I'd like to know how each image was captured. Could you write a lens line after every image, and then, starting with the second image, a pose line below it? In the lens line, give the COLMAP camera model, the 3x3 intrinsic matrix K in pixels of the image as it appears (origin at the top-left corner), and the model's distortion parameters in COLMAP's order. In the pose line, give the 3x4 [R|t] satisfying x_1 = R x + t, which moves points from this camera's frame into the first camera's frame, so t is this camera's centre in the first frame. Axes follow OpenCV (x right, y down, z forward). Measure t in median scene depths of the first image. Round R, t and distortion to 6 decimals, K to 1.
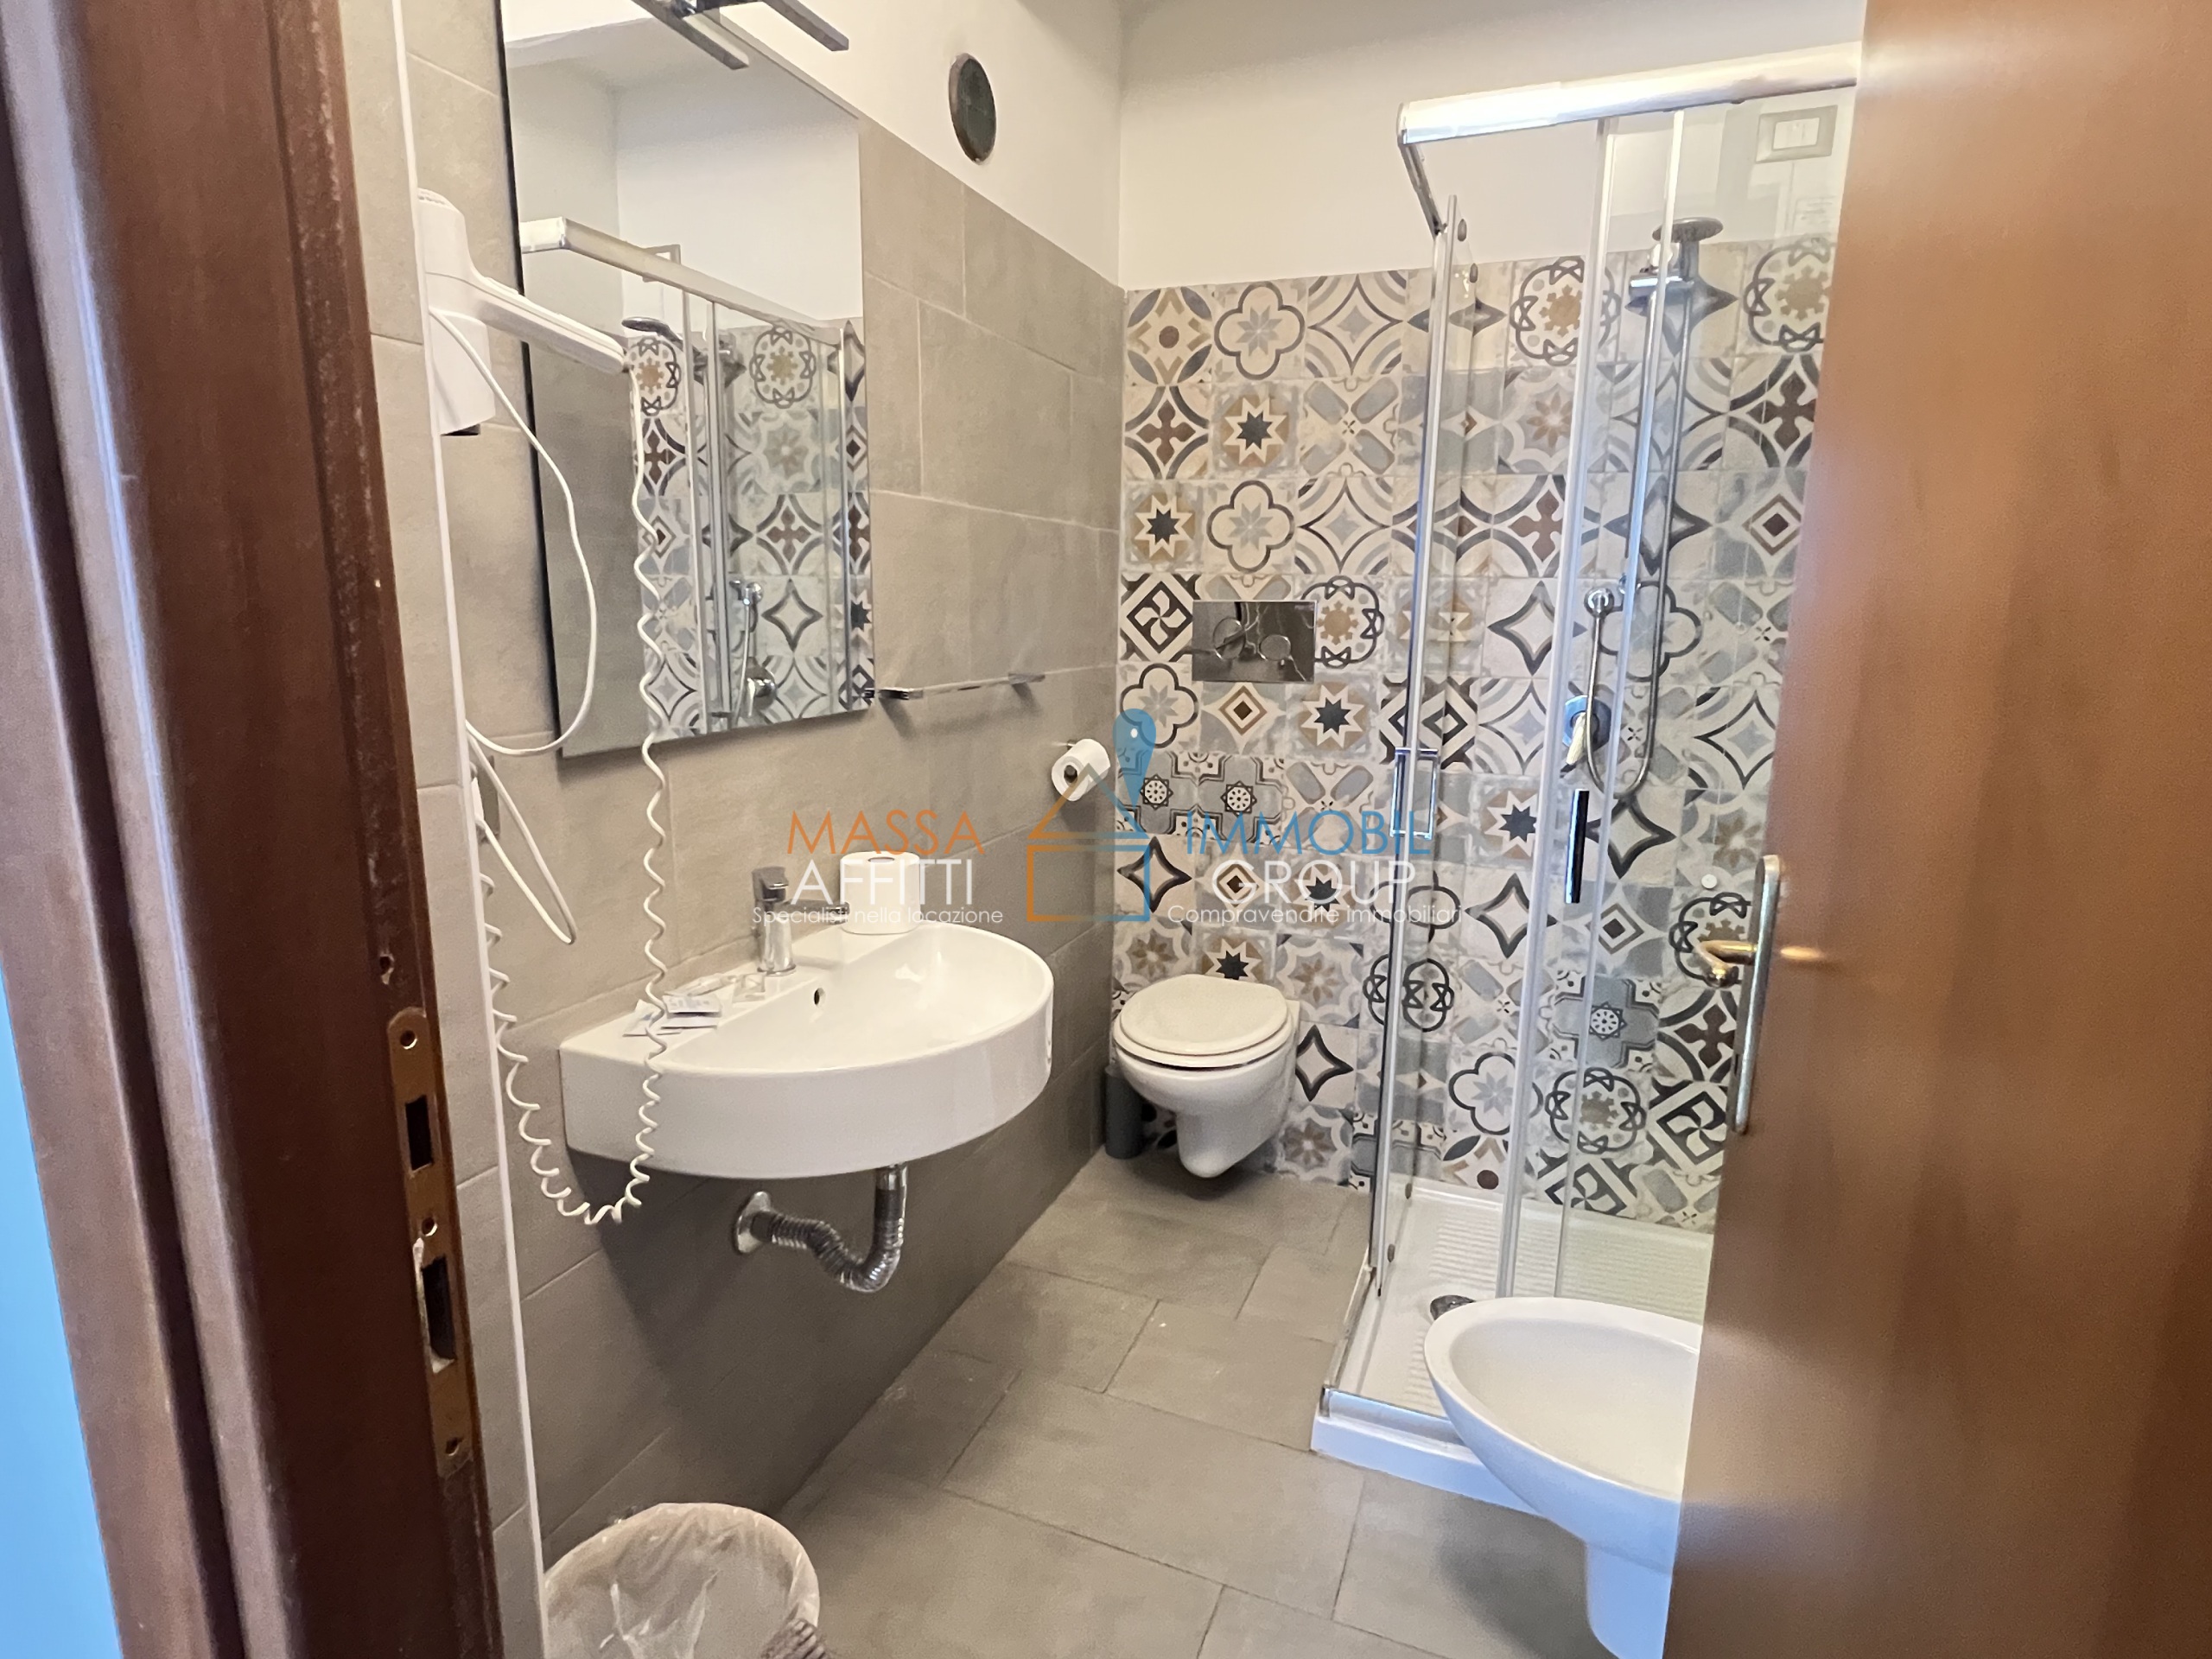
lens RADIAL K [[1145.1, 0, 1092.2], [0, 1145.1, 827.0], [0, 0, 1]] dist [-0.000666, -0.000909]
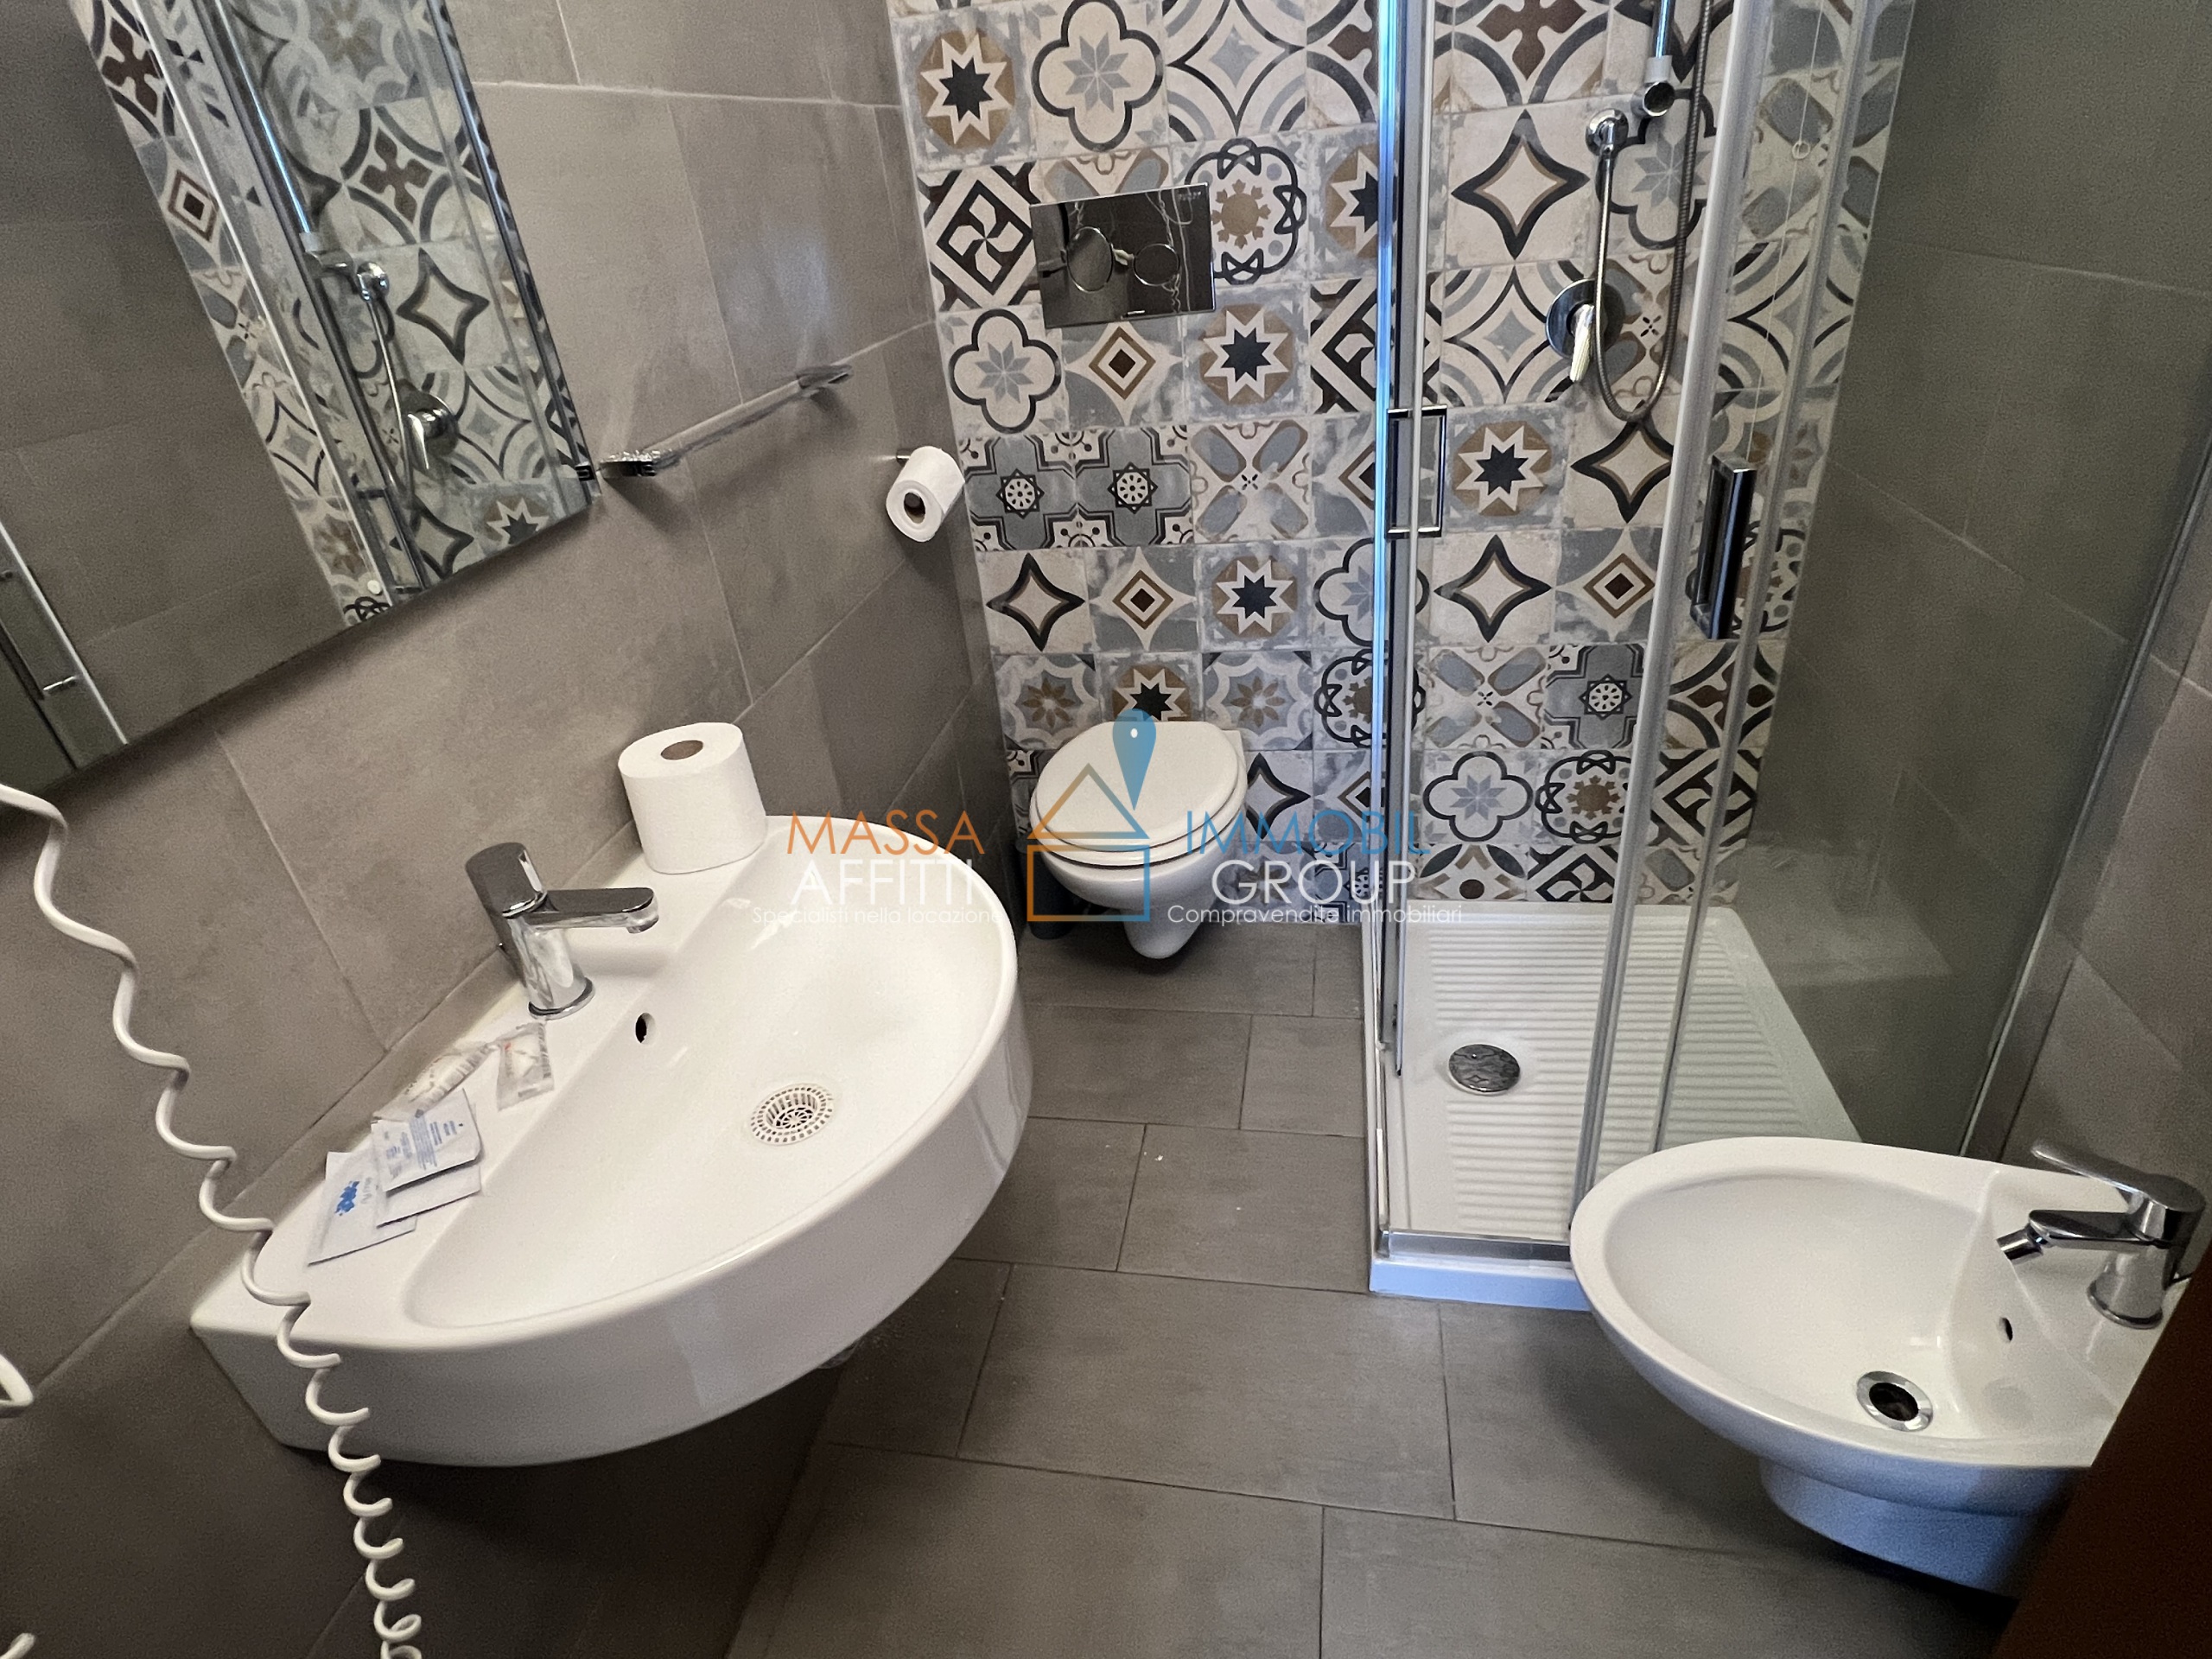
lens RADIAL K [[1166.3, 0, 1095.4], [0, 1166.3, 832.7], [0, 0, 1]] dist [-0.000225, -0.001993]
pose [[0.973500, -0.199062, 0.112573, -0.028069], [0.154221, 0.934930, 0.319566, -0.063532], [-0.168861, -0.293737, 0.940853, 0.221800]]
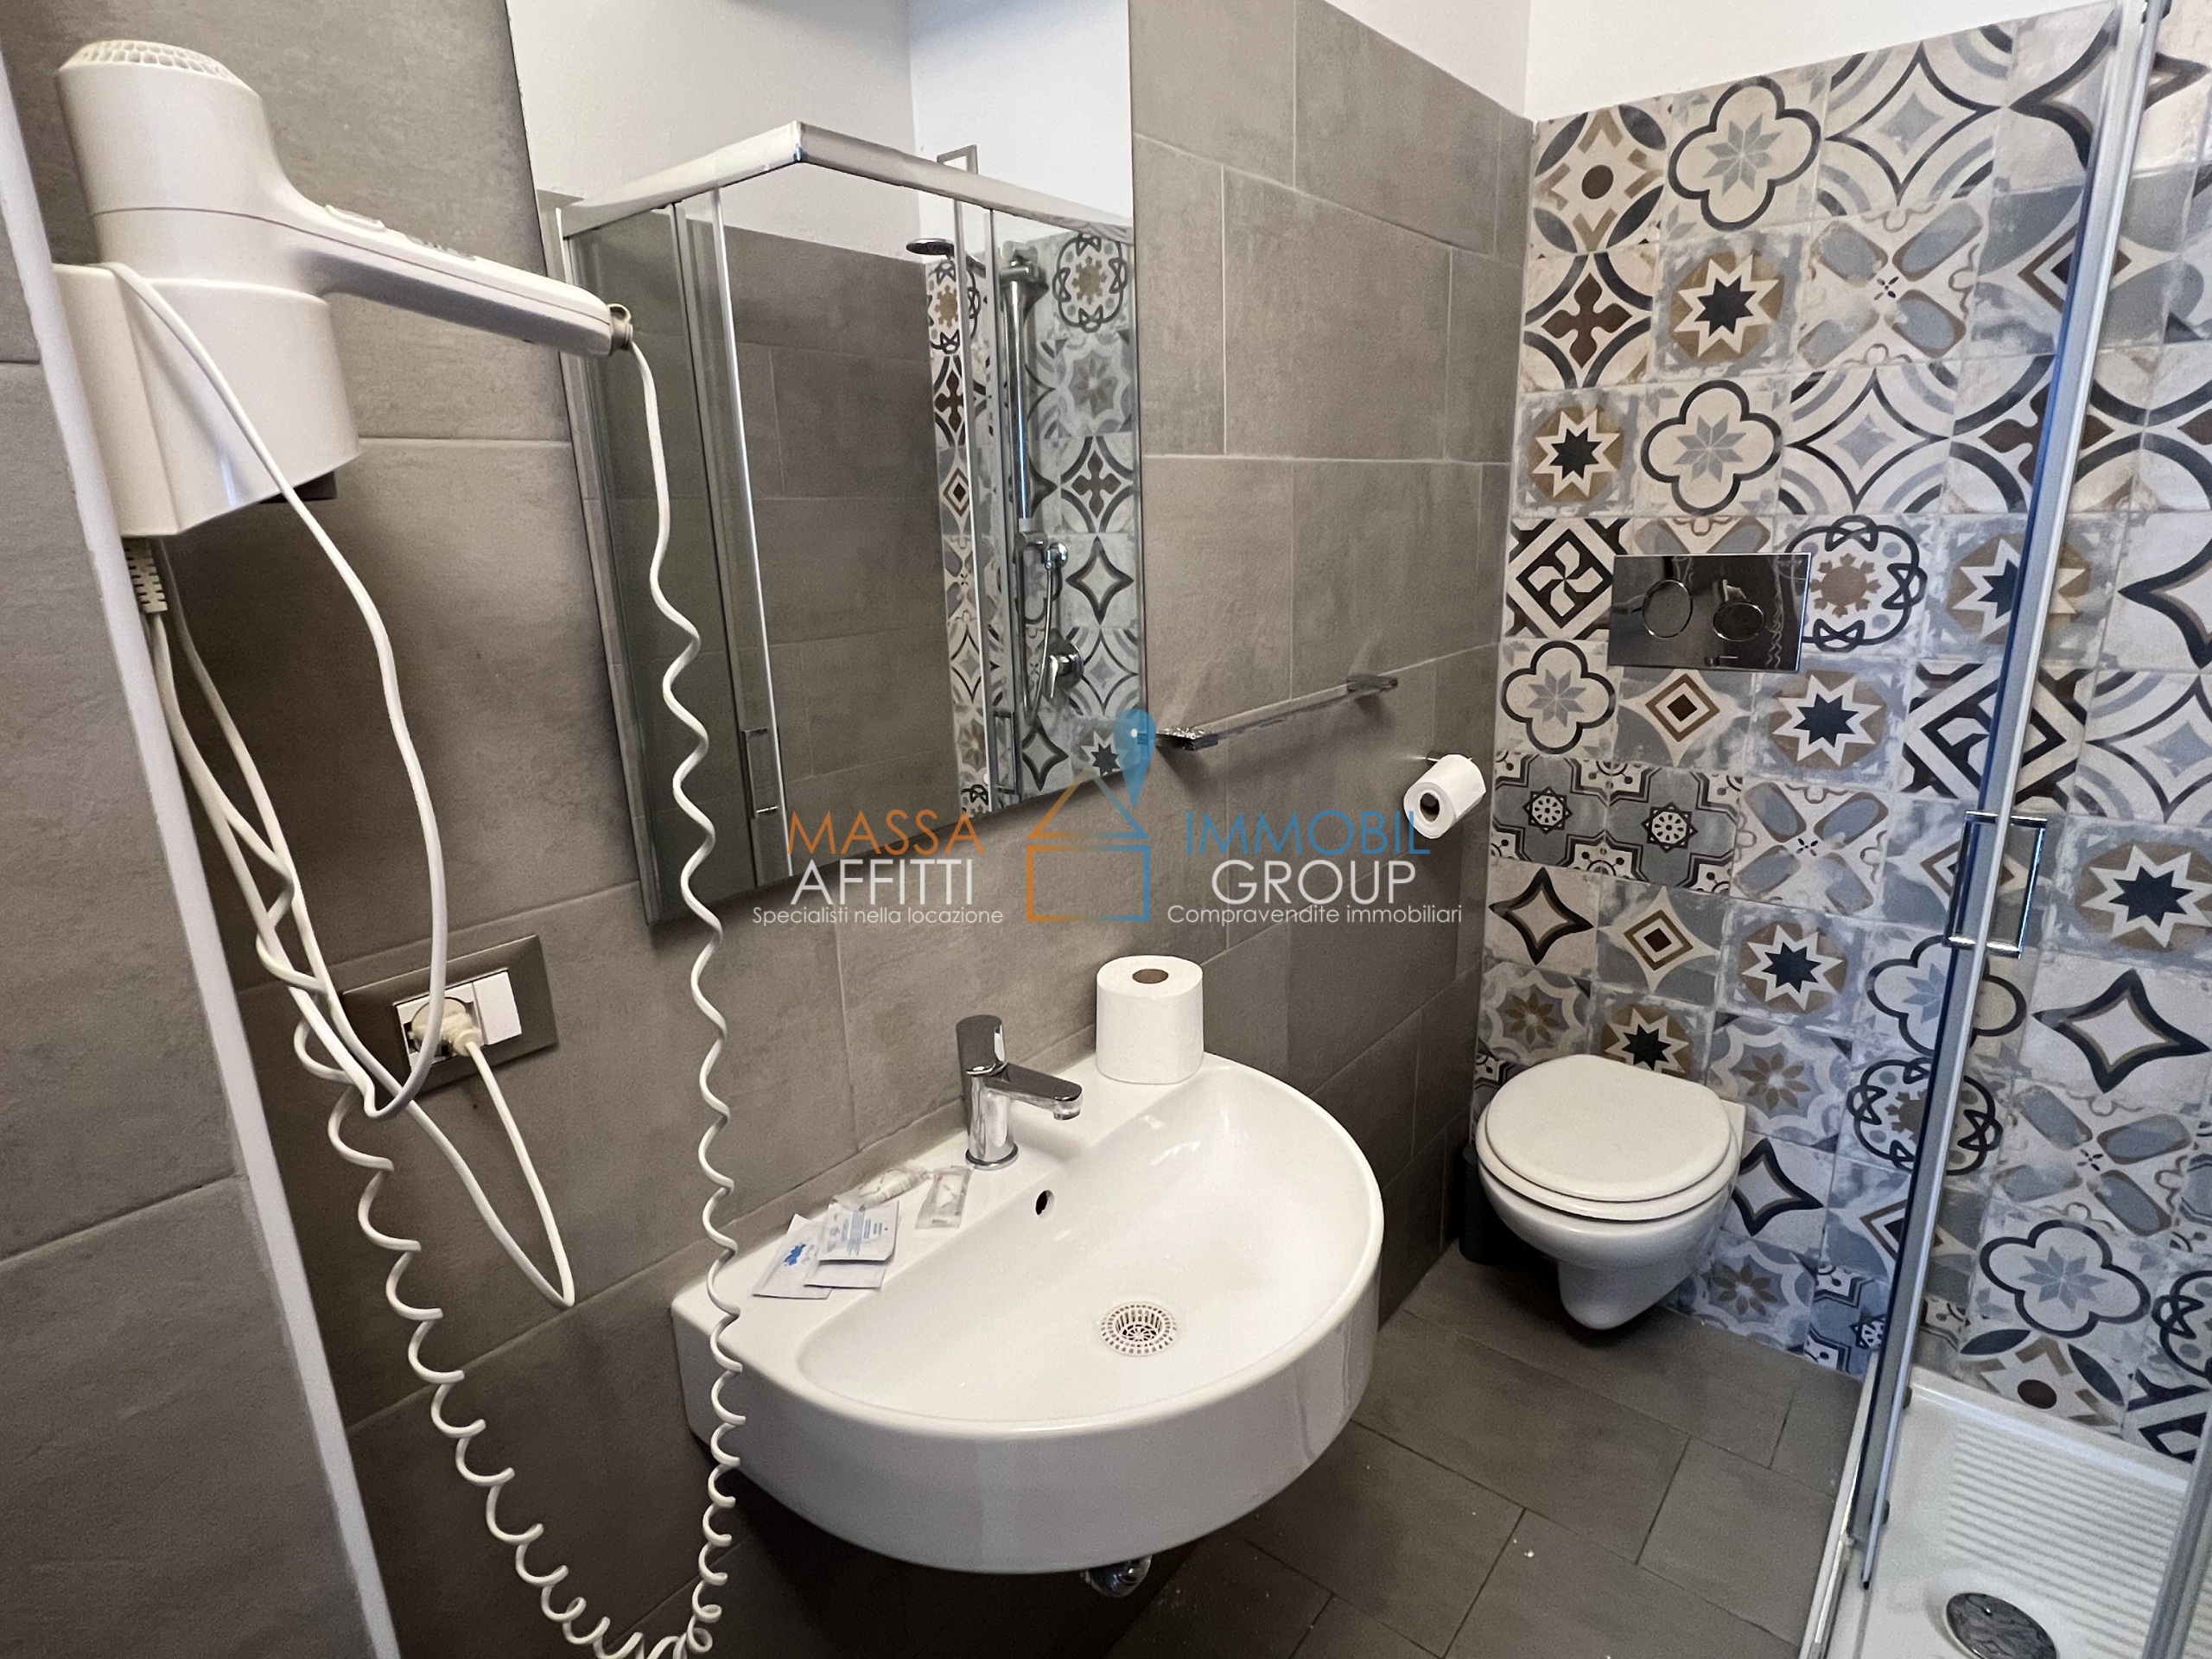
lens RADIAL K [[1162.6, 0, 1093.0], [0, 1162.6, 833.8], [0, 0, 1]] dist [-0.002717, 0.000964]
pose [[0.953605, 0.037274, -0.298746, -0.000841], [-0.013920, 0.996704, 0.079926, -0.077263], [0.300740, -0.072059, 0.950980, 0.189125]]
